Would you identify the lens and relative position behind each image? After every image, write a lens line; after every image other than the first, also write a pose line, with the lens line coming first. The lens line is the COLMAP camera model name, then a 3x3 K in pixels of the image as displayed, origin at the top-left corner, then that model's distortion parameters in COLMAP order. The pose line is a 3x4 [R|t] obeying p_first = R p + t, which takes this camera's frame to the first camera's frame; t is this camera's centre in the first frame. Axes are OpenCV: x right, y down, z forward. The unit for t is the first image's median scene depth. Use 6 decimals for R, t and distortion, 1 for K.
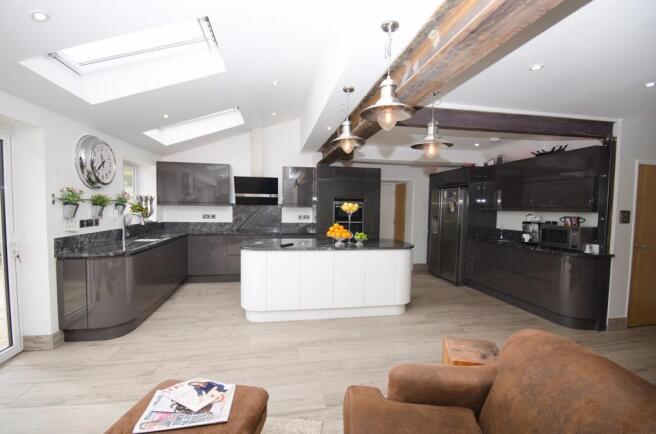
lens RADIAL K [[288.1, 0, 326.5], [0, 288.1, 220.4], [0, 0, 1]] dist [0.000150, -0.002965]
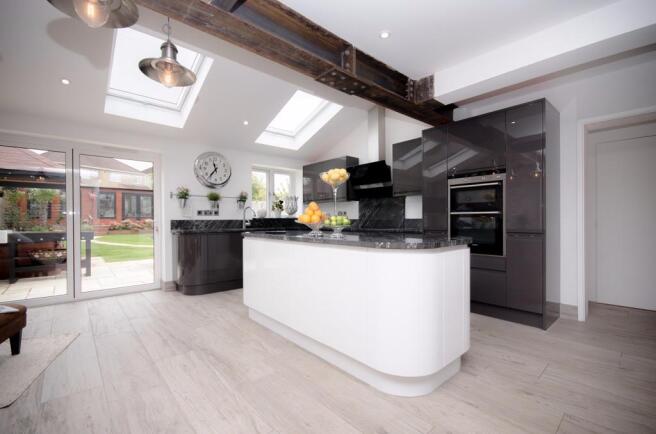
lens RADIAL K [[288.1, 0, 325.5], [0, 288.1, 220.1], [0, 0, 1]] dist [0.000150, -0.002965]
pose [[0.513443, -0.020553, -0.857877, 0.591909], [-0.028349, 0.998761, -0.040896, 0.074234], [0.857655, 0.045318, 0.512225, 0.666321]]
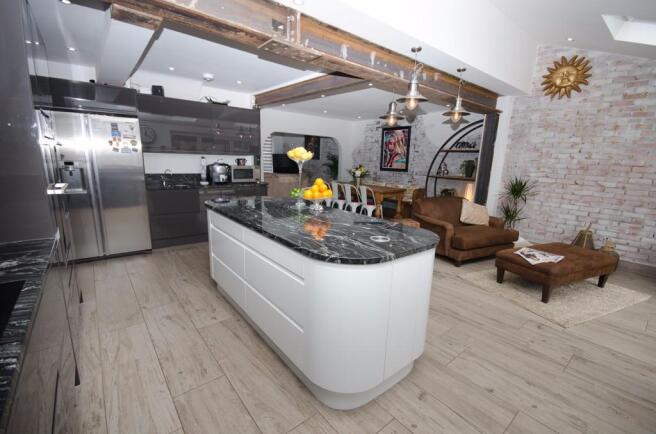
lens RADIAL K [[288.1, 0, 333.3], [0, 288.1, 220.2], [0, 0, 1]] dist [0.000150, -0.002965]
pose [[-0.491813, -0.211225, 0.844692, -0.565365], [0.001198, 0.969963, 0.243248, -0.059365], [-0.870700, 0.120645, -0.476788, 1.268822]]
